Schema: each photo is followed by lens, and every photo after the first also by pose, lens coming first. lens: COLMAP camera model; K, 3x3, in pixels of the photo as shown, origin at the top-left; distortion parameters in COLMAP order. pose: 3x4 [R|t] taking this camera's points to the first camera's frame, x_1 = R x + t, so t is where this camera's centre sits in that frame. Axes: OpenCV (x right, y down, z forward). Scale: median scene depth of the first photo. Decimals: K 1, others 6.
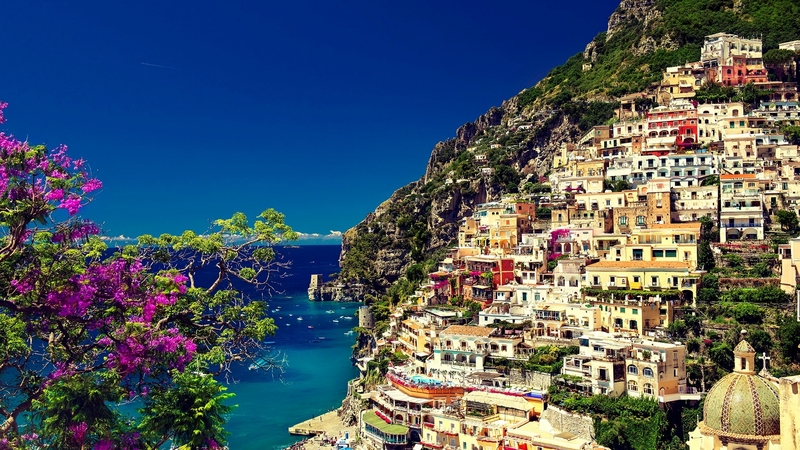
lens RADIAL K [[778.5, 0, 400.0], [0, 778.5, 225.0], [0, 0, 1]] dist [0.029615, 0.010862]
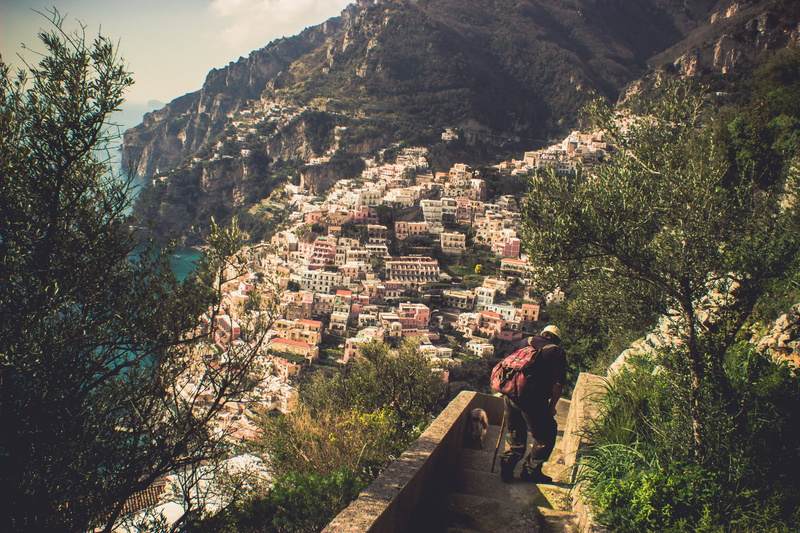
lens RADIAL K [[676.1, 0, 400.0], [0, 676.1, 266.5], [0, 0, 1]] dist [-0.112738, -0.001401]
pose [[0.943609, 0.030037, 0.329696, -0.050345], [-0.106328, 0.970611, 0.215889, -0.560133], [-0.313522, -0.238771, 0.919071, -0.780922]]
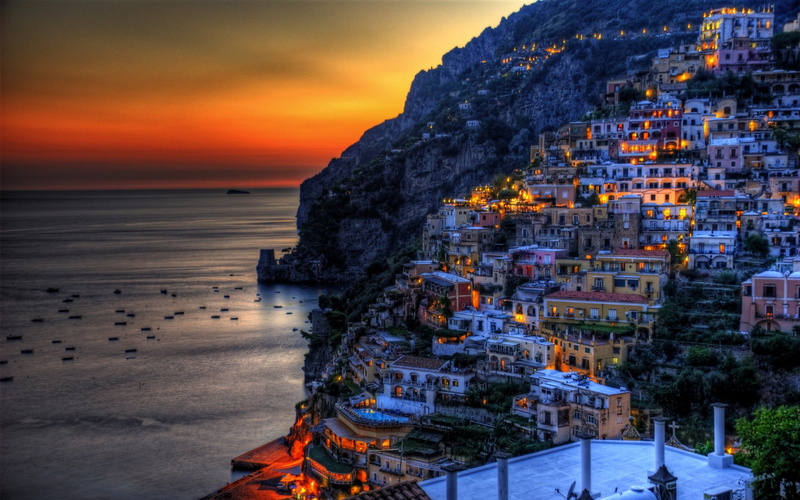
lens RADIAL K [[984.0, 0, 400.0], [0, 984.0, 250.0], [0, 0, 1]] dist [0.183807, 0.058179]
pose [[0.999668, -0.000626, 0.025765, 0.029952], [-0.001609, 0.996239, 0.086632, -0.097165], [-0.025722, -0.086644, 0.995907, -0.170033]]
